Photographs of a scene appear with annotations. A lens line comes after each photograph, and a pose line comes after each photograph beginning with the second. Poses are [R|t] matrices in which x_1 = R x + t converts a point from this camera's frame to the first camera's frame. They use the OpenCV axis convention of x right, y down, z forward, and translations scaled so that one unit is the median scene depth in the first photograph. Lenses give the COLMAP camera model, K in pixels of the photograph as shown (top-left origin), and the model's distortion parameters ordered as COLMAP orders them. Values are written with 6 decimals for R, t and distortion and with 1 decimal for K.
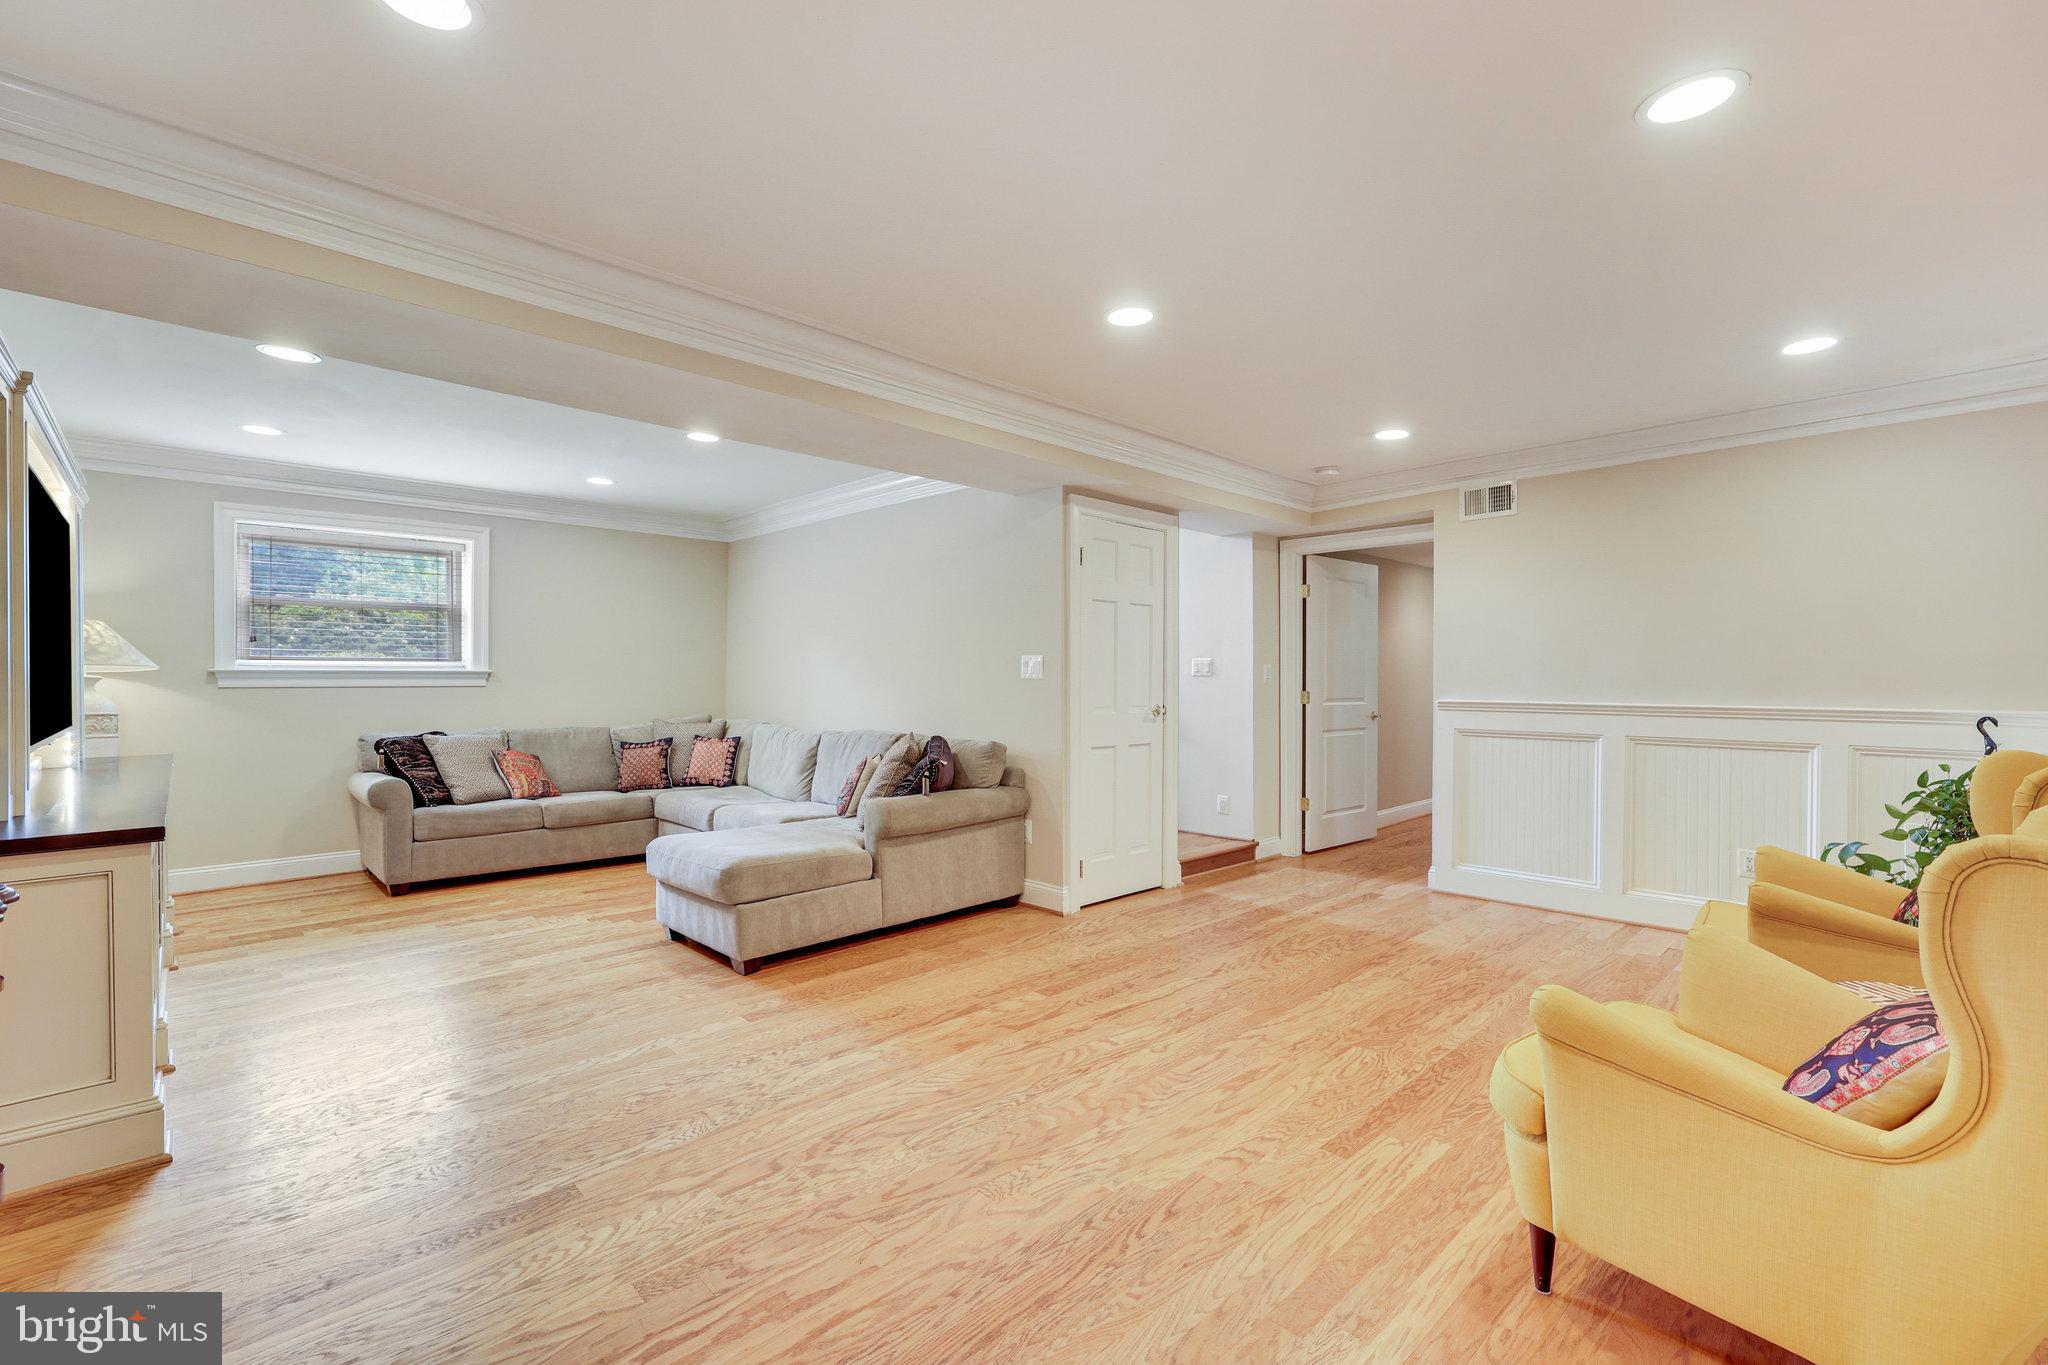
lens RADIAL K [[896.9, 0, 1023.5], [0, 896.9, 681.5], [0, 0, 1]] dist [0.000196, -0.001244]
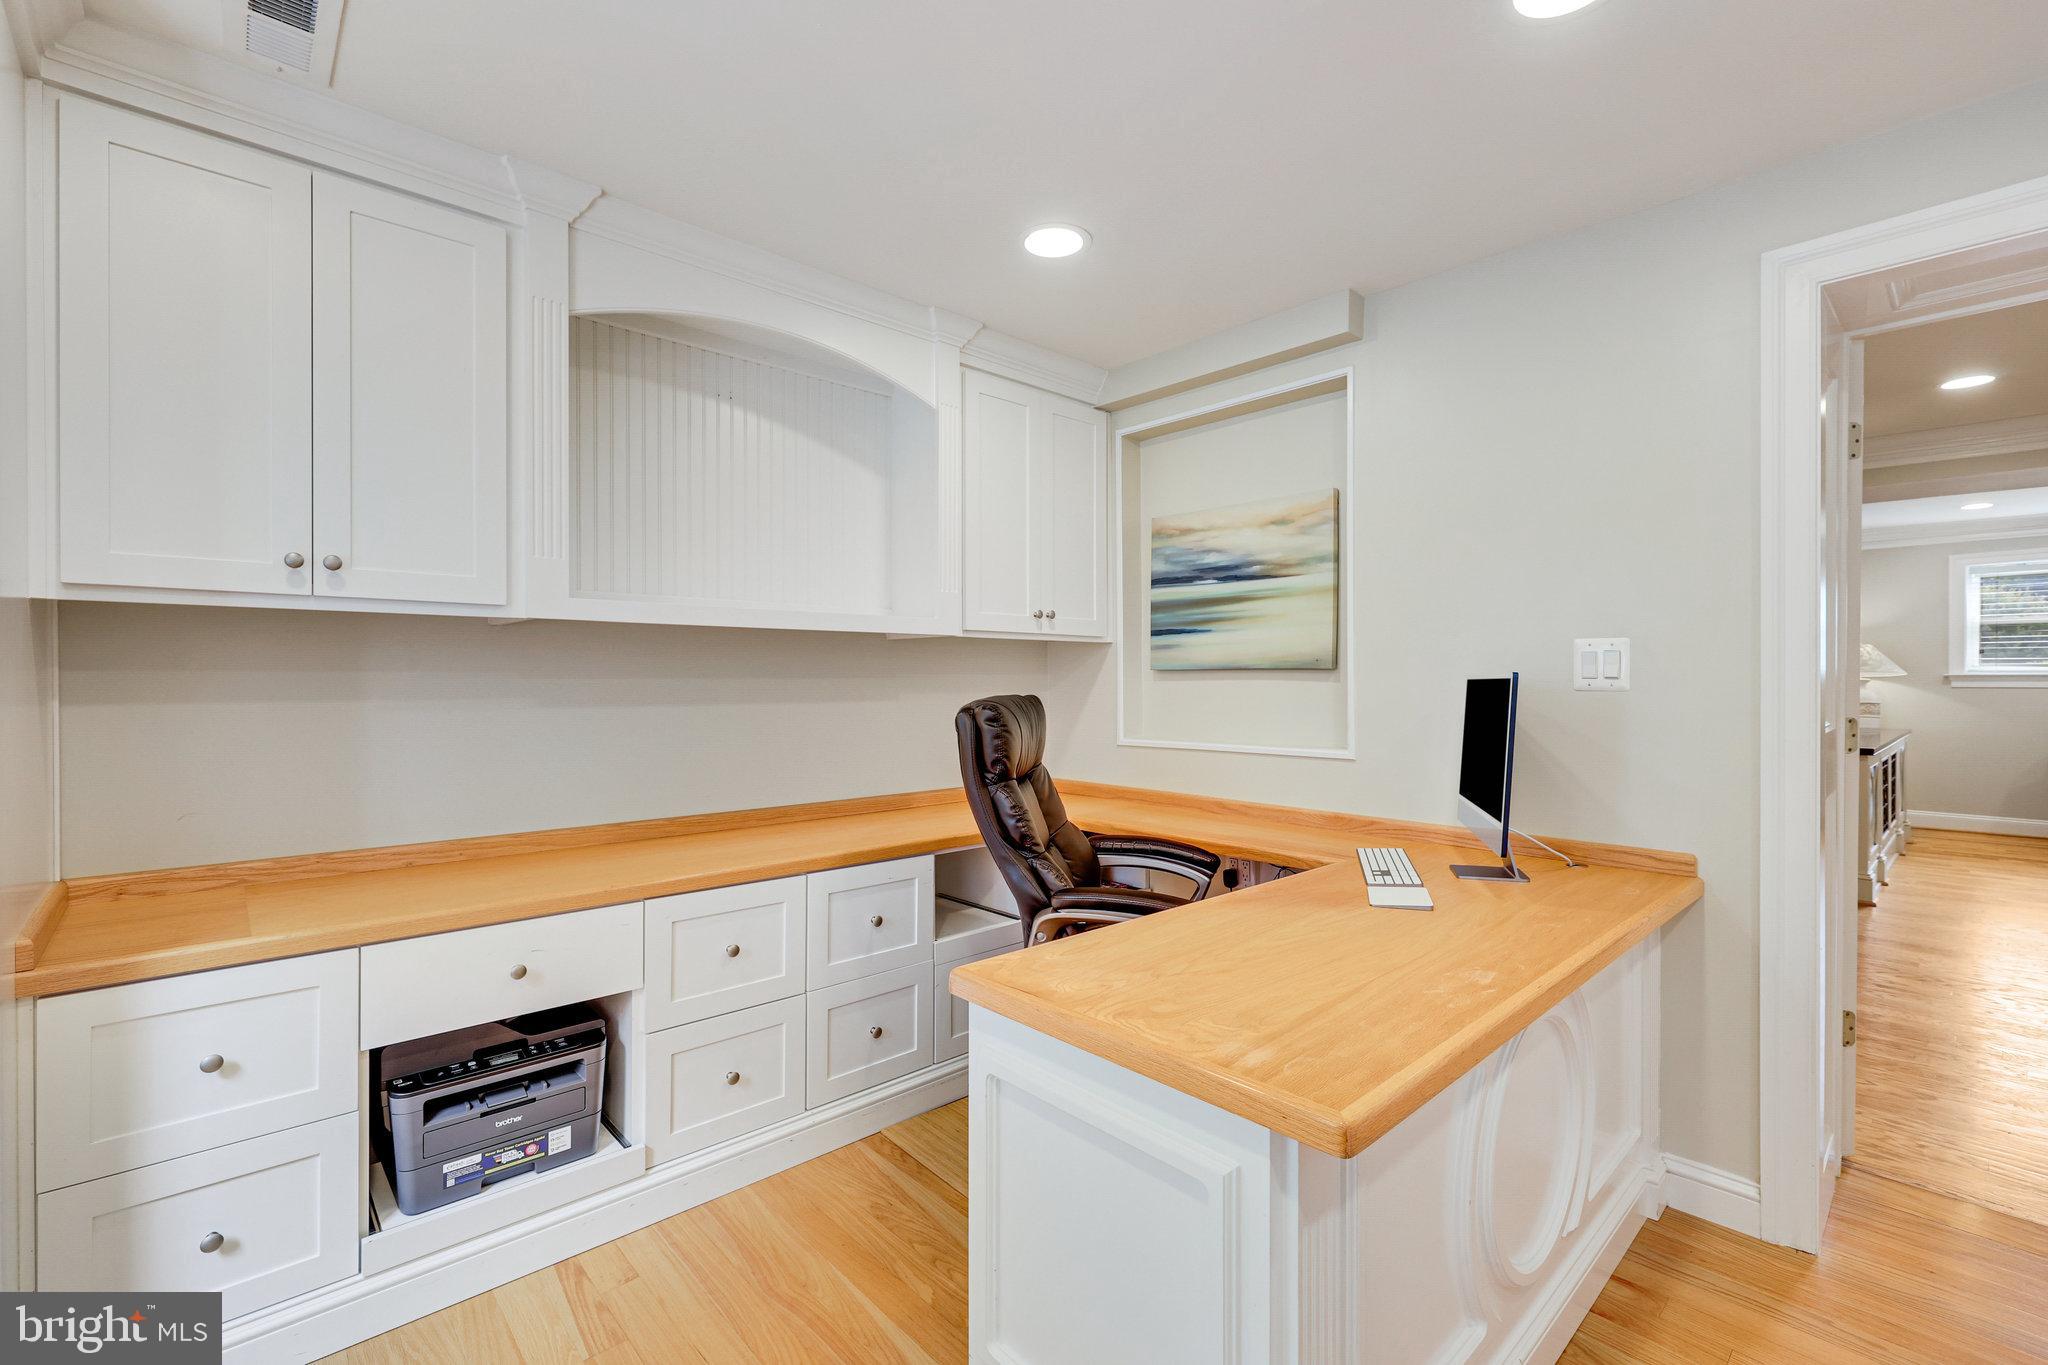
lens RADIAL K [[896.9, 0, 1007.1], [0, 896.9, 690.4], [0, 0, 1]] dist [0.000196, -0.001244]
pose [[-0.023994, 0.006582, -0.999690, 0.598970], [-0.013014, 0.999892, 0.006896, 0.023163], [0.999627, 0.013175, -0.023906, -0.495990]]
